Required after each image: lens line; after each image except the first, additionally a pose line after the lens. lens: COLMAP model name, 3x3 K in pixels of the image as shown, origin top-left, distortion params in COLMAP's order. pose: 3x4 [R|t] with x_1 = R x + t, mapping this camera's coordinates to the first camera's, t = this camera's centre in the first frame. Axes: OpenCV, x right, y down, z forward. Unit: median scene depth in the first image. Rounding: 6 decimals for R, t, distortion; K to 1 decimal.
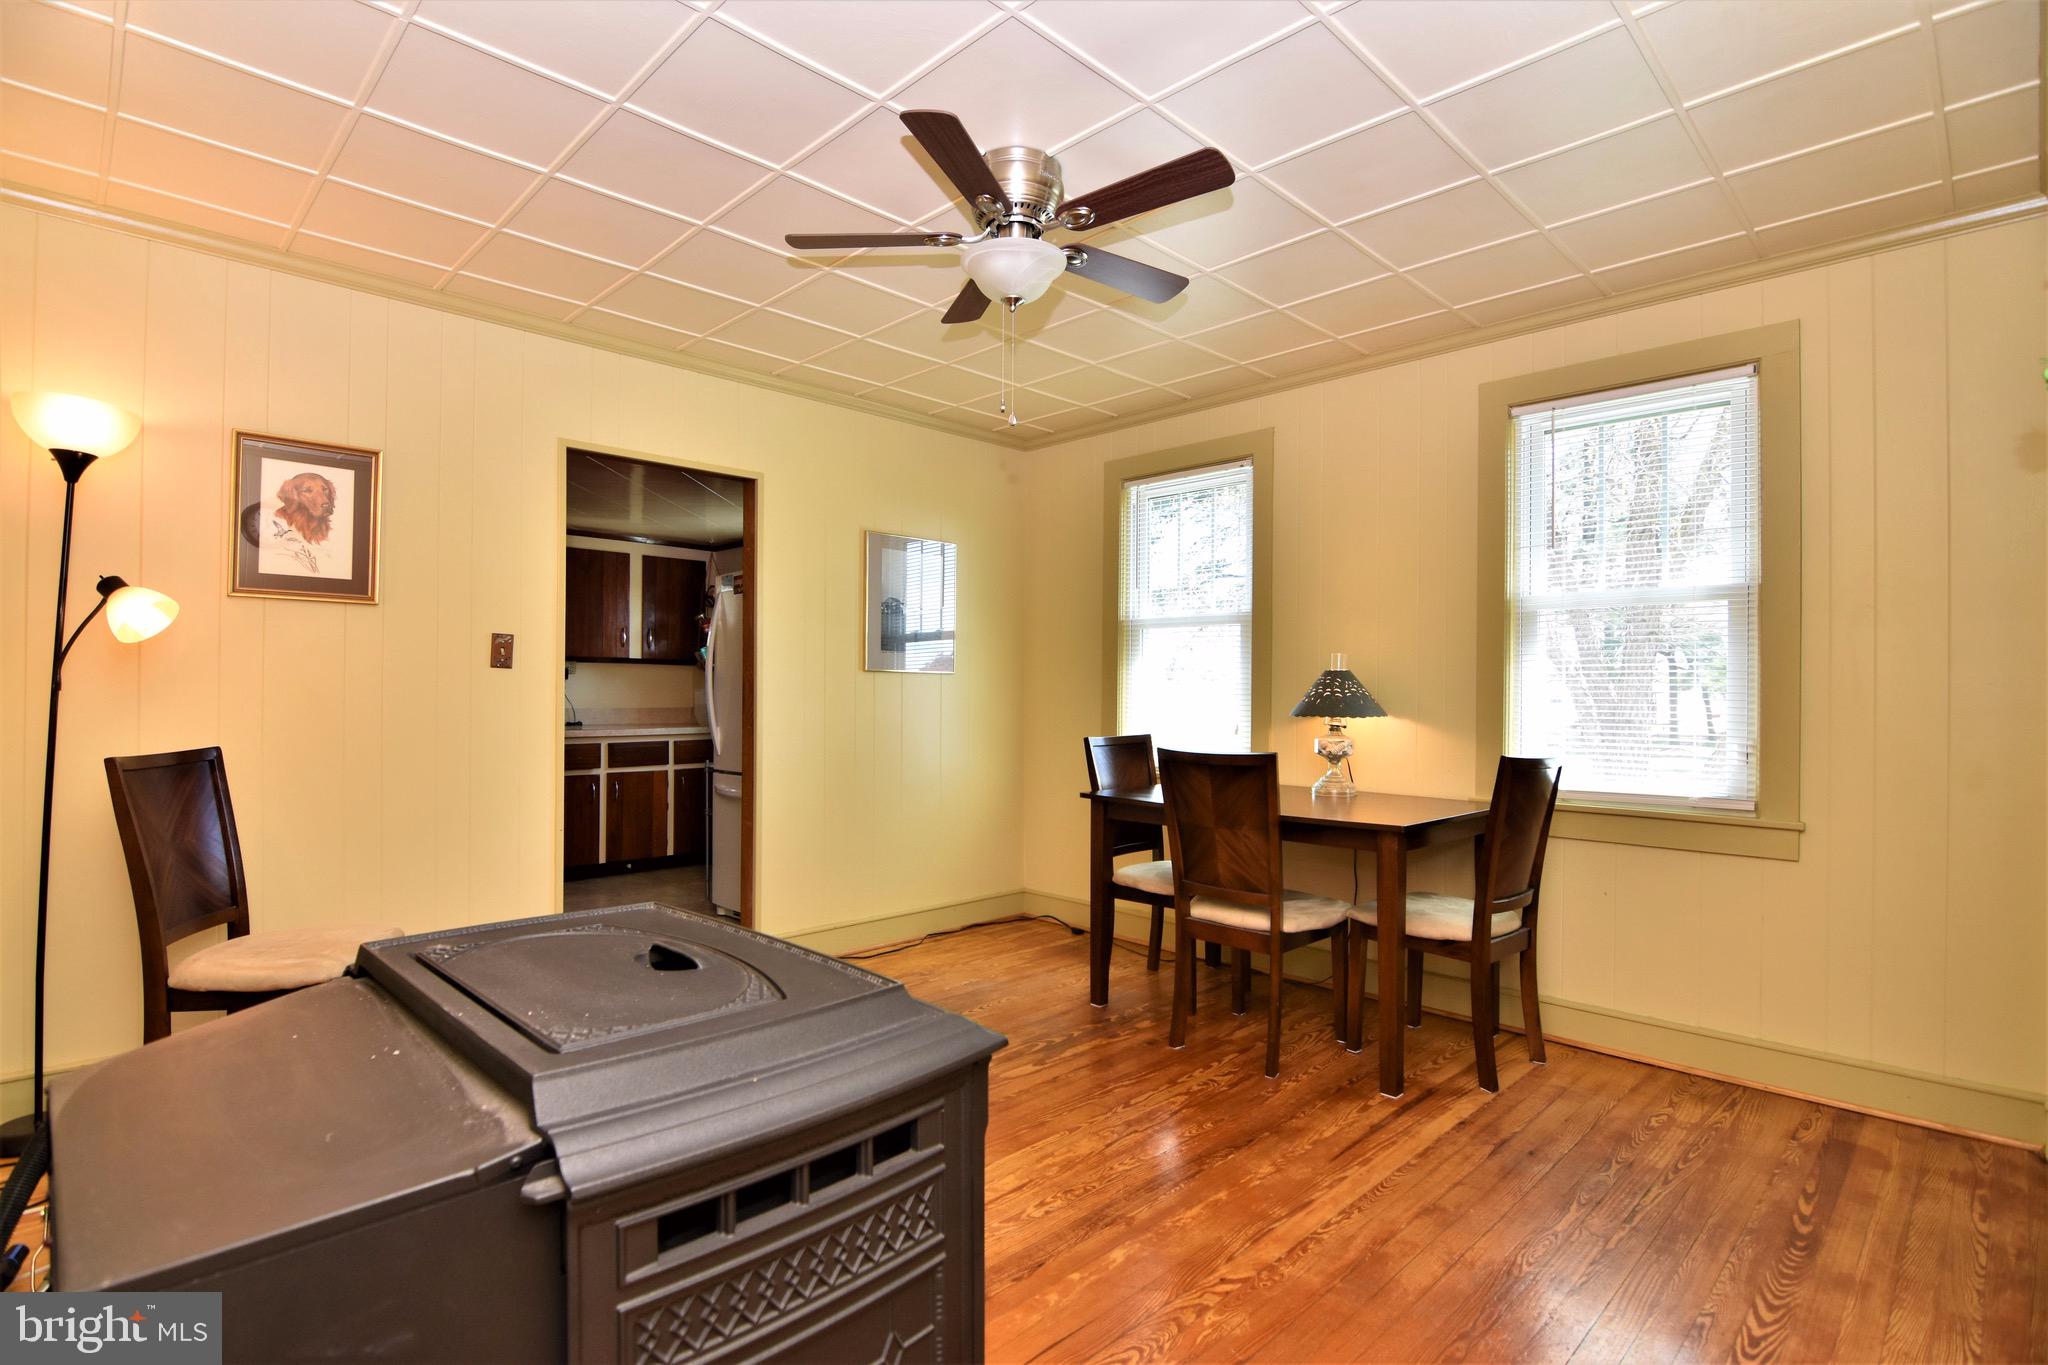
lens RADIAL K [[988.7, 0, 988.0], [0, 988.7, 684.7], [0, 0, 1]] dist [0.001615, -0.012019]
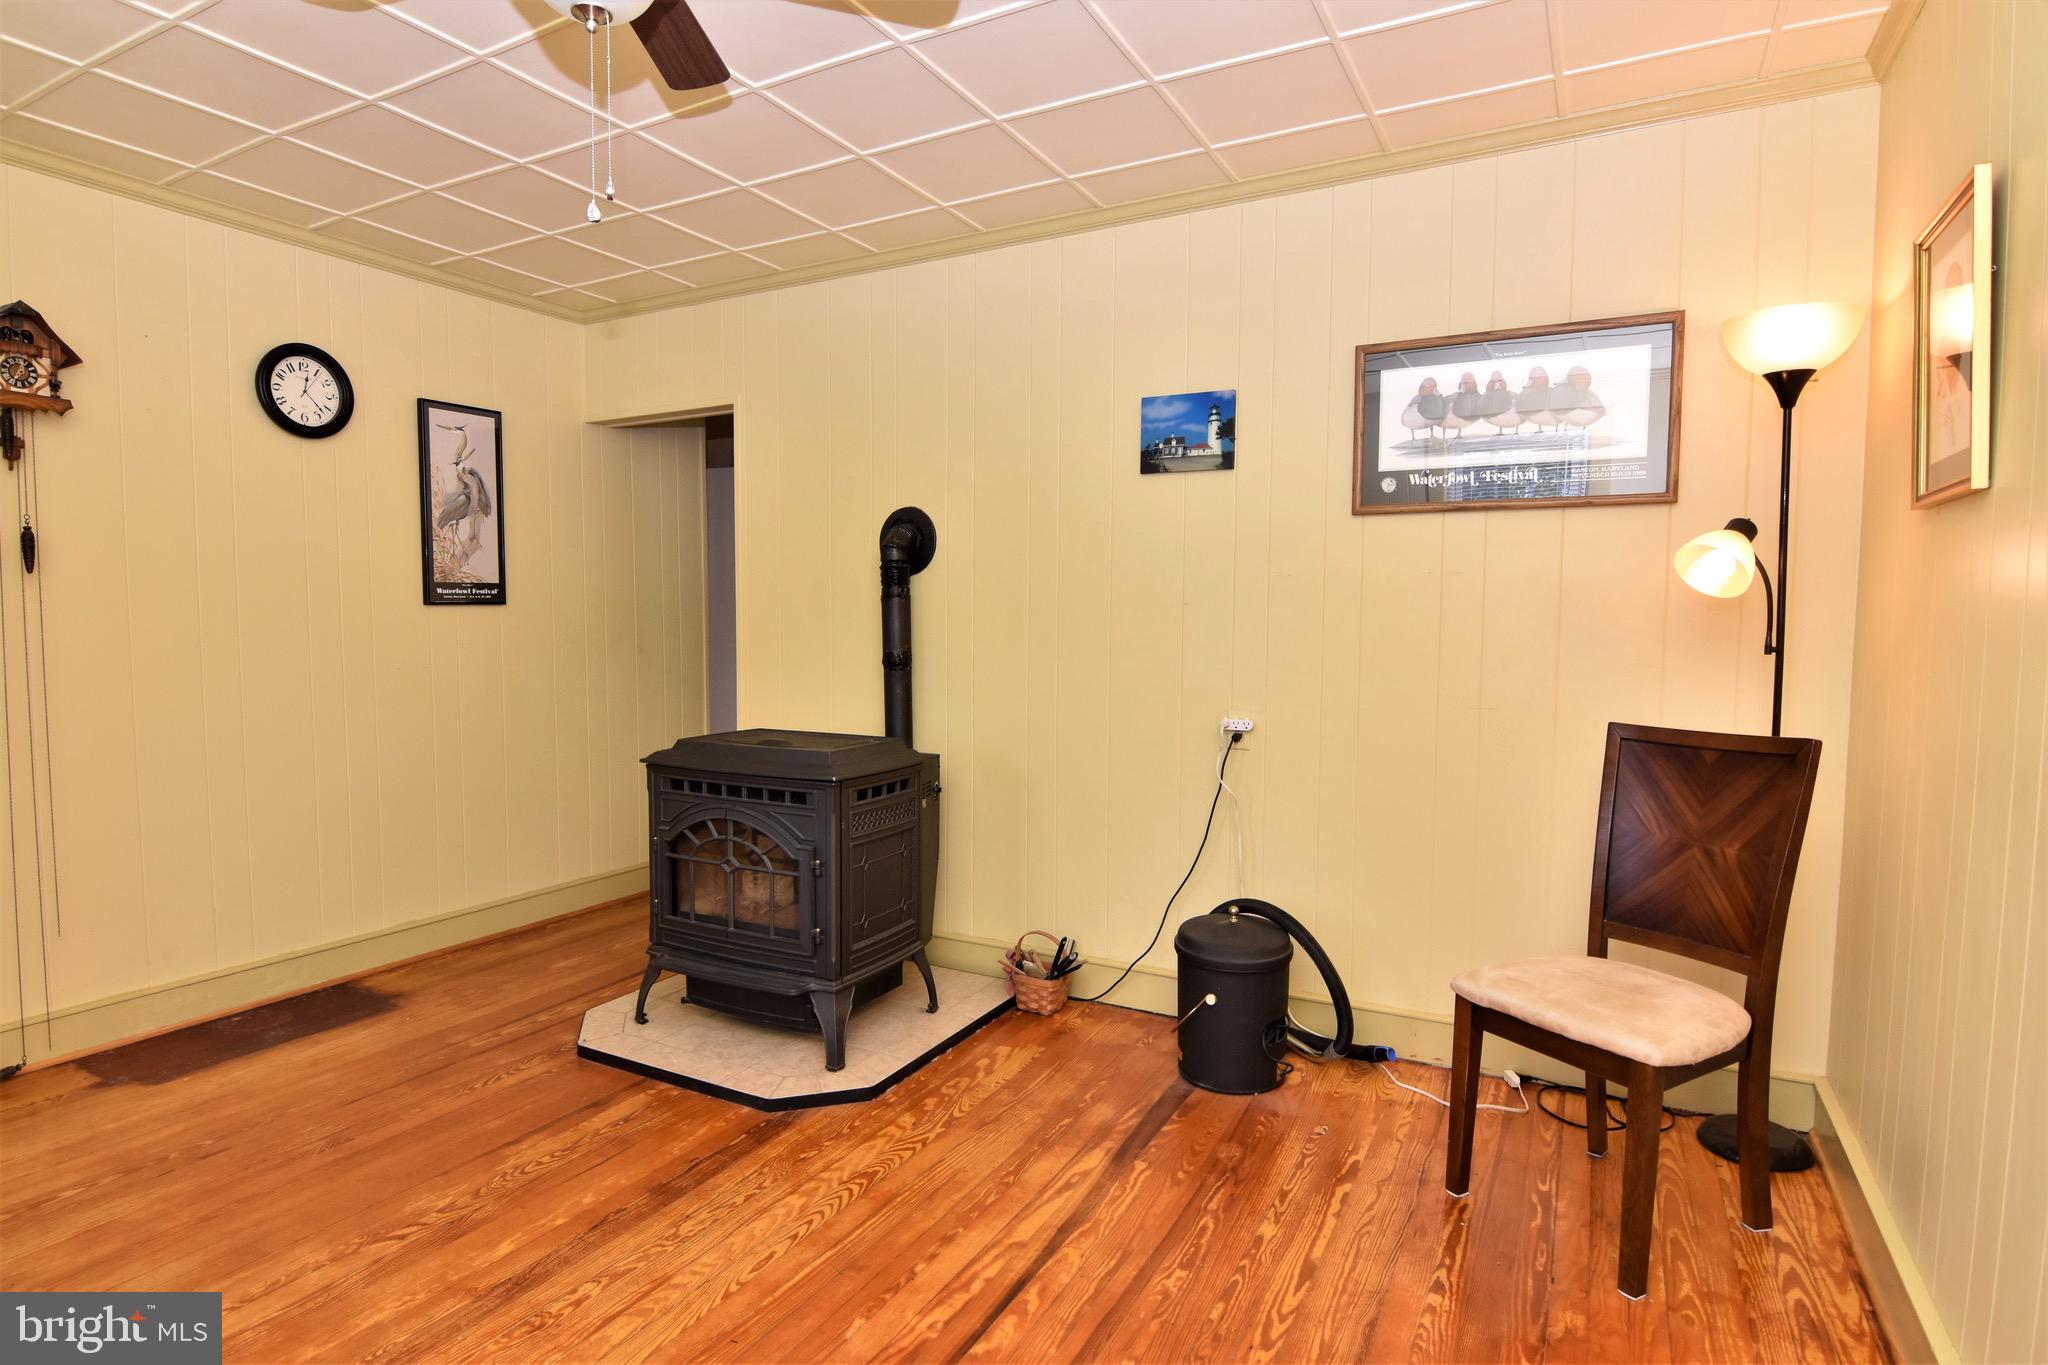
lens RADIAL K [[1076.5, 0, 1028.0], [0, 1076.5, 688.3], [0, 0, 1]] dist [-0.017677, -0.001559]
pose [[-0.944125, 0.011160, -0.329398, -0.006468], [-0.007318, 0.998470, 0.054803, -0.008746], [0.329506, 0.054151, -0.942599, 1.419857]]
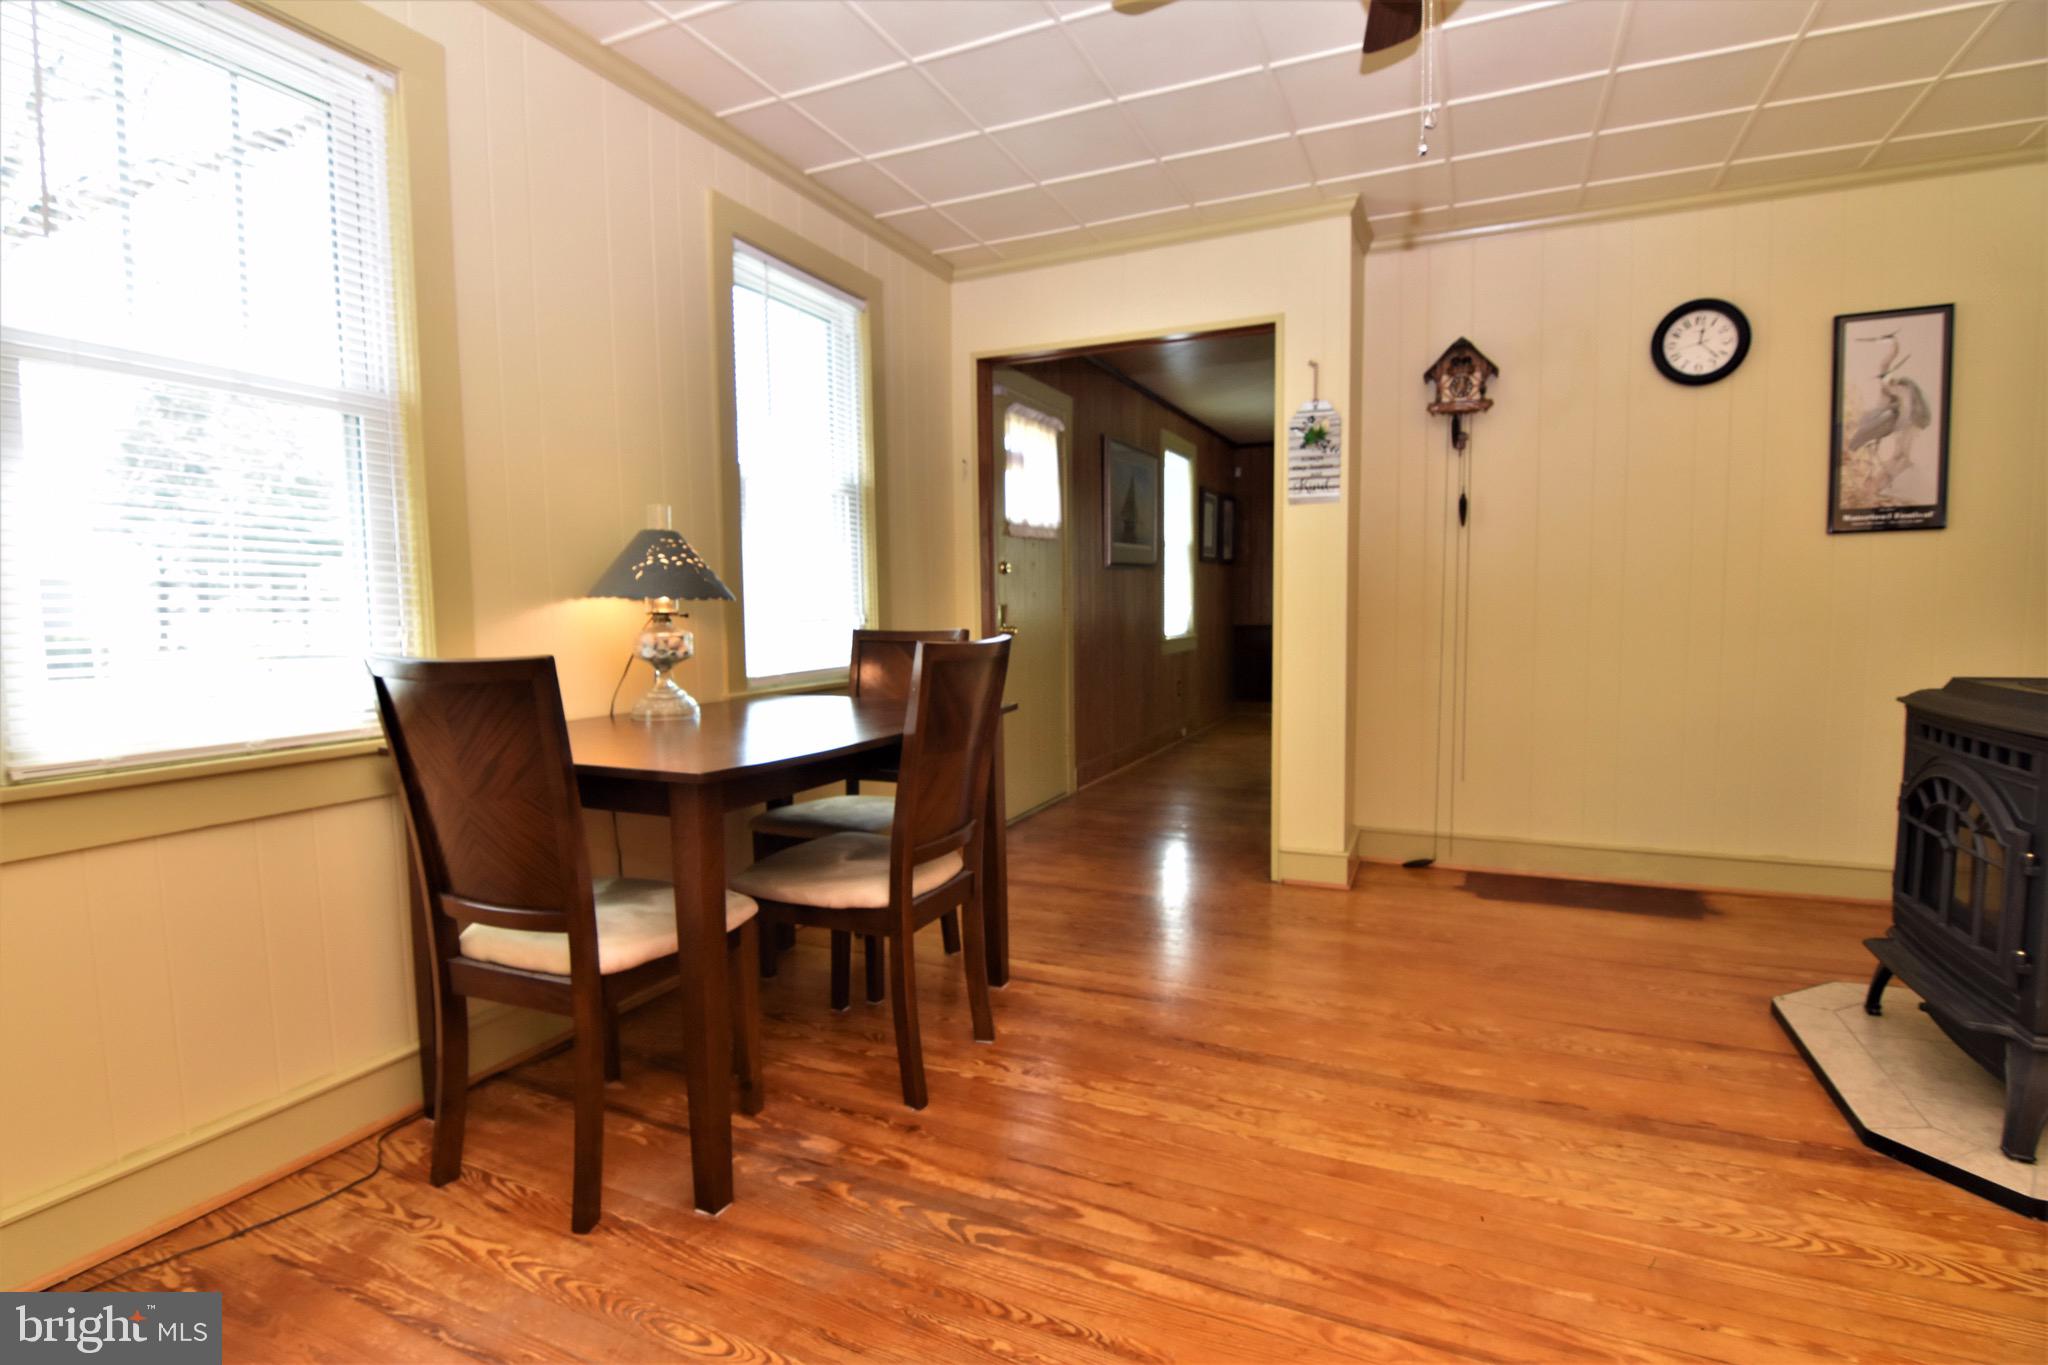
lens RADIAL K [[1000.7, 0, 1013.4], [0, 1000.7, 686.1], [0, 0, 1]] dist [-0.002674, -0.012028]
pose [[-0.381545, -0.074180, 0.921369, -0.444418], [0.003214, 0.996662, 0.081572, 0.043820], [-0.924345, 0.034085, -0.380033, 1.269934]]
